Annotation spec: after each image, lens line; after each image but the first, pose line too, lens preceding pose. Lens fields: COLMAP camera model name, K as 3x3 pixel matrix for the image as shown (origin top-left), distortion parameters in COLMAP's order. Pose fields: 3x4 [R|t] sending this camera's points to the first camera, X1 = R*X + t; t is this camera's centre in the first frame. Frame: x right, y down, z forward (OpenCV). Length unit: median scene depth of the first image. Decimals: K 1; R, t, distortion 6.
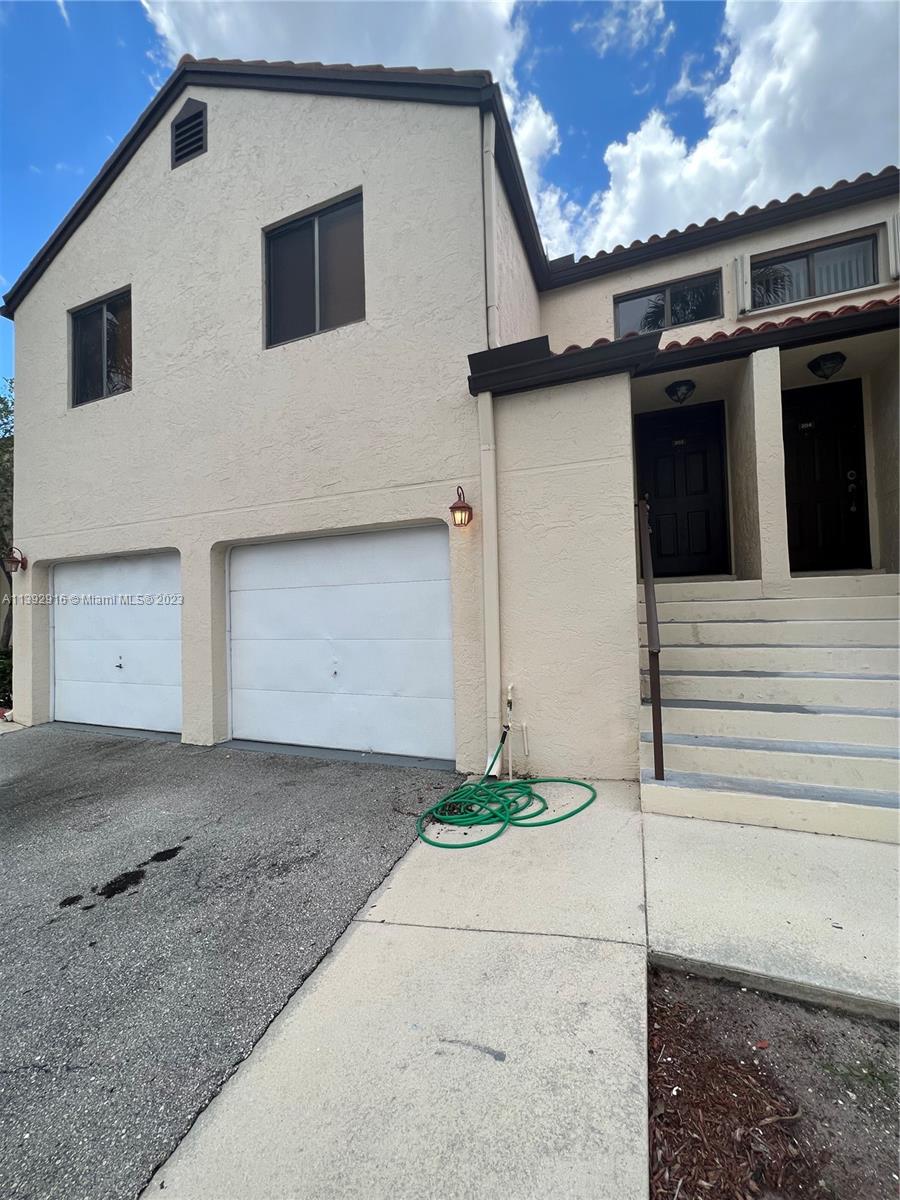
lens RADIAL K [[480.2, 0, 445.4], [0, 480.2, 598.3], [0, 0, 1]] dist [-0.004782, 0.001155]
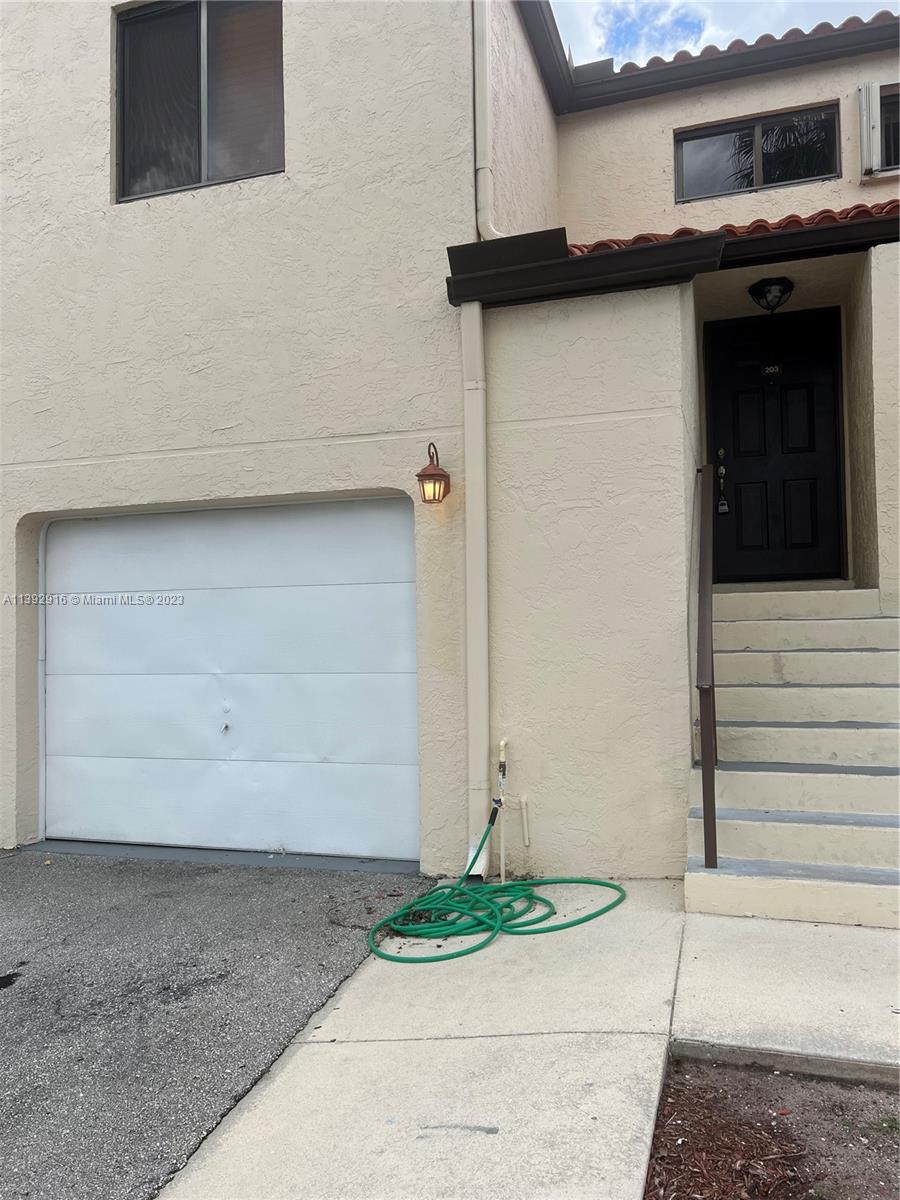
lens RADIAL K [[900.1, 0, 448.3], [0, 900.1, 603.7], [0, 0, 1]] dist [0.024292, -0.008327]
pose [[0.997027, 0.013665, 0.075835, -0.041687], [-0.012826, 0.999851, -0.011530, 0.004788], [-0.075981, 0.010523, 0.997054, -0.260495]]
